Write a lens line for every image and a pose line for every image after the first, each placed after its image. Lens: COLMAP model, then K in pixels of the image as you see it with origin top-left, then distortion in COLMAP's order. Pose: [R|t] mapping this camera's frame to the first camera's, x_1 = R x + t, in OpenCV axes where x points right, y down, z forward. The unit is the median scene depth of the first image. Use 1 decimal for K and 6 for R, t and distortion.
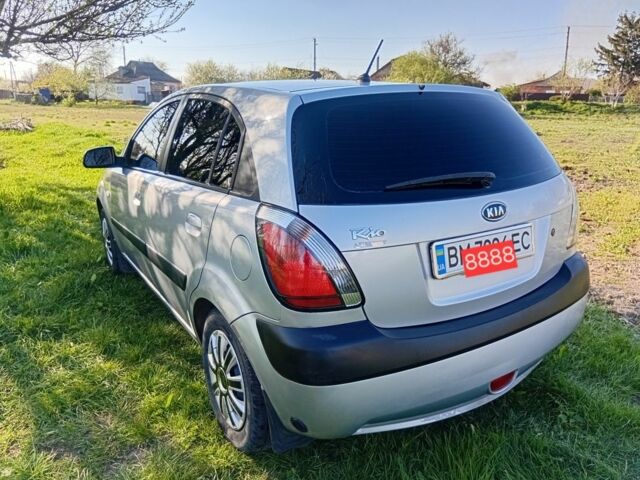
lens RADIAL K [[513.0, 0, 325.7], [0, 513.0, 233.2], [0, 0, 1]] dist [0.050730, -0.110378]
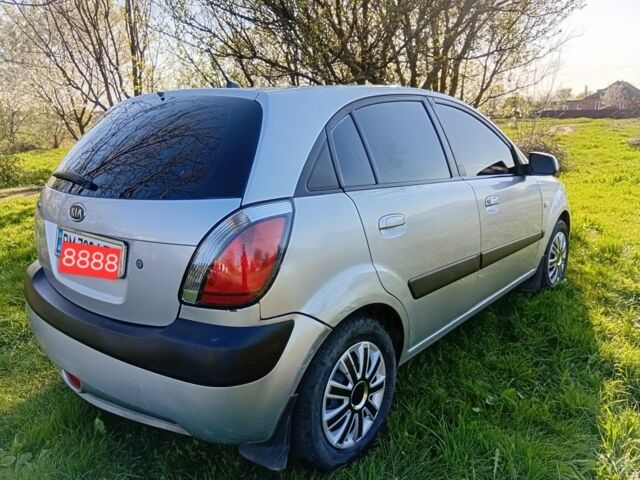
lens RADIAL K [[513.0, 0, 305.4], [0, 513.0, 241.0], [0, 0, 1]] dist [0.050730, -0.110378]
pose [[0.263840, 0.211489, -0.941096, 1.431019], [-0.226870, 0.961902, 0.152561, -0.248076], [0.937507, 0.173254, 0.301769, 1.125093]]
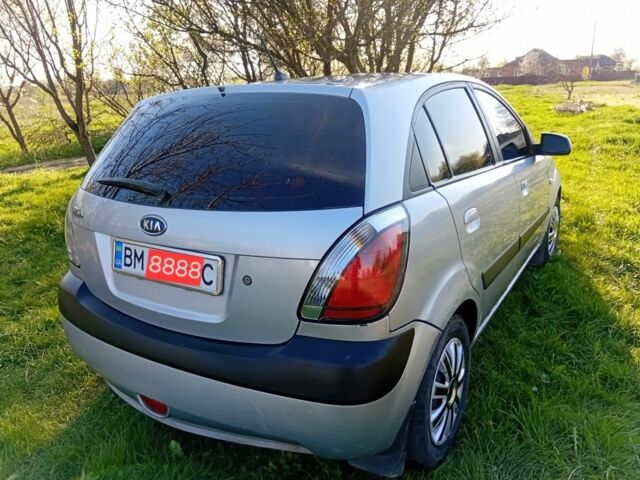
lens RADIAL K [[513.0, 0, 307.8], [0, 513.0, 240.0], [0, 0, 1]] dist [0.050730, -0.110378]
pose [[0.403501, 0.241065, -0.882652, 1.276211], [-0.196539, 0.964987, 0.173705, -0.234702], [0.893622, 0.103386, 0.436752, 0.844347]]
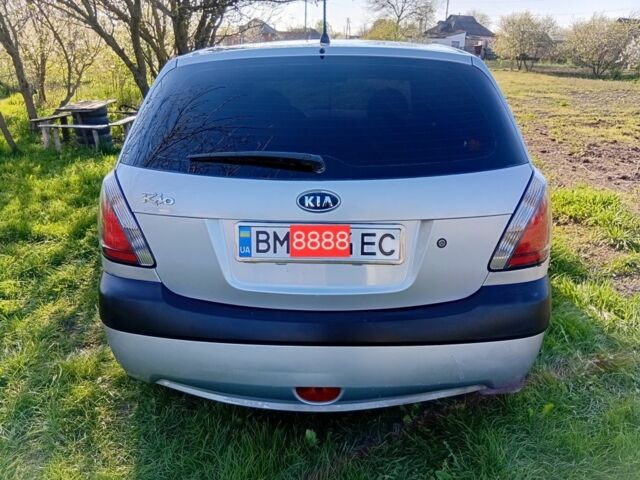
lens RADIAL K [[513.0, 0, 320.2], [0, 513.0, 239.0], [0, 0, 1]] dist [0.050730, -0.110378]
pose [[0.817493, 0.202738, -0.539076, 0.803420], [-0.153545, 0.978838, 0.135280, -0.096532], [0.555094, -0.027818, 0.831322, 0.288183]]
